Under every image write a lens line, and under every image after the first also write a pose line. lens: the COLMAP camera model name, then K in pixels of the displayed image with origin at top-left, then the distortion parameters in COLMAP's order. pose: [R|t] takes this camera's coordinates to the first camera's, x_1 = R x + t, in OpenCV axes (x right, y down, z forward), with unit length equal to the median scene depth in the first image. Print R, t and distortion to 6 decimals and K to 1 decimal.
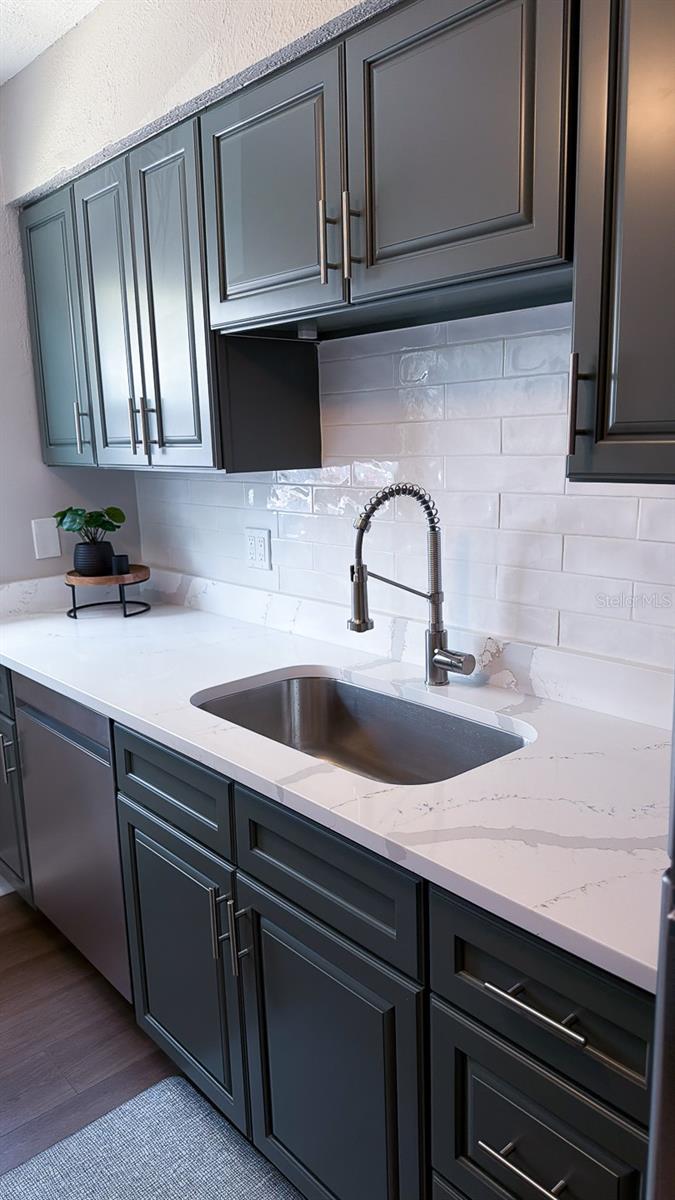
lens RADIAL K [[832.3, 0, 337.5], [0, 832.3, 600.0], [0, 0, 1]] dist [0.044466, -0.073921]
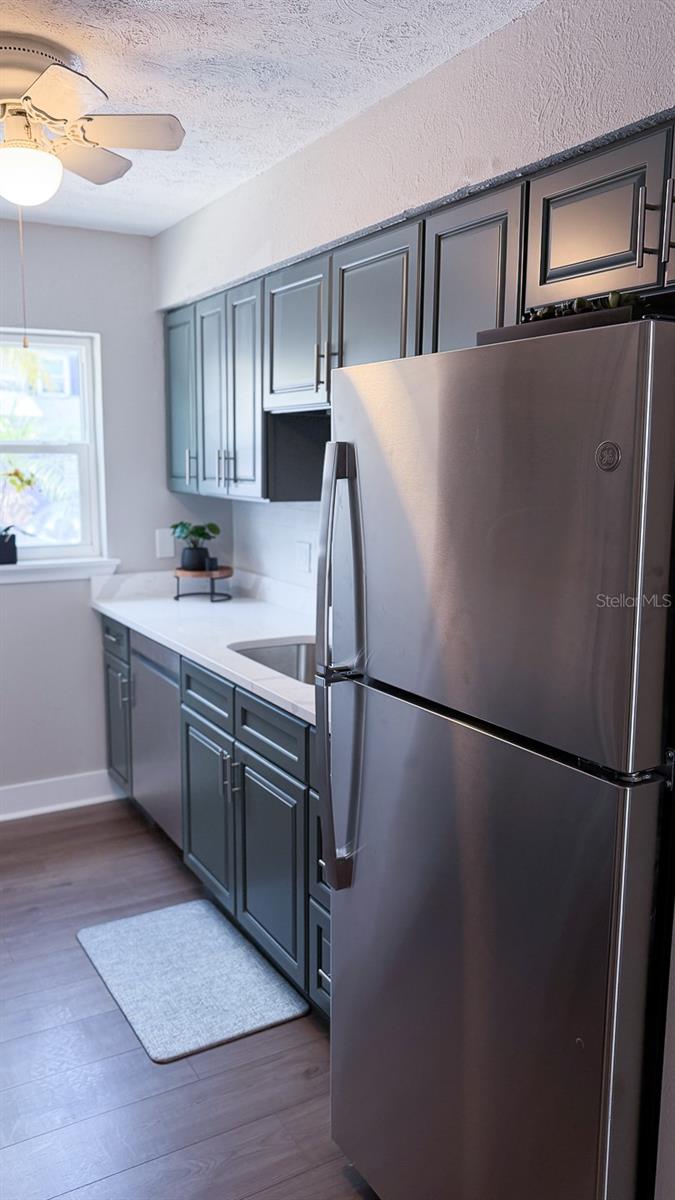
lens RADIAL K [[919.0, 0, 337.5], [0, 919.0, 600.0], [0, 0, 1]] dist [0.001235, 0.000726]
pose [[0.978428, 0.066321, -0.195651, 0.272017], [-0.075422, 0.996372, -0.039433, 0.067335], [0.192326, 0.053339, 0.979880, -0.498884]]
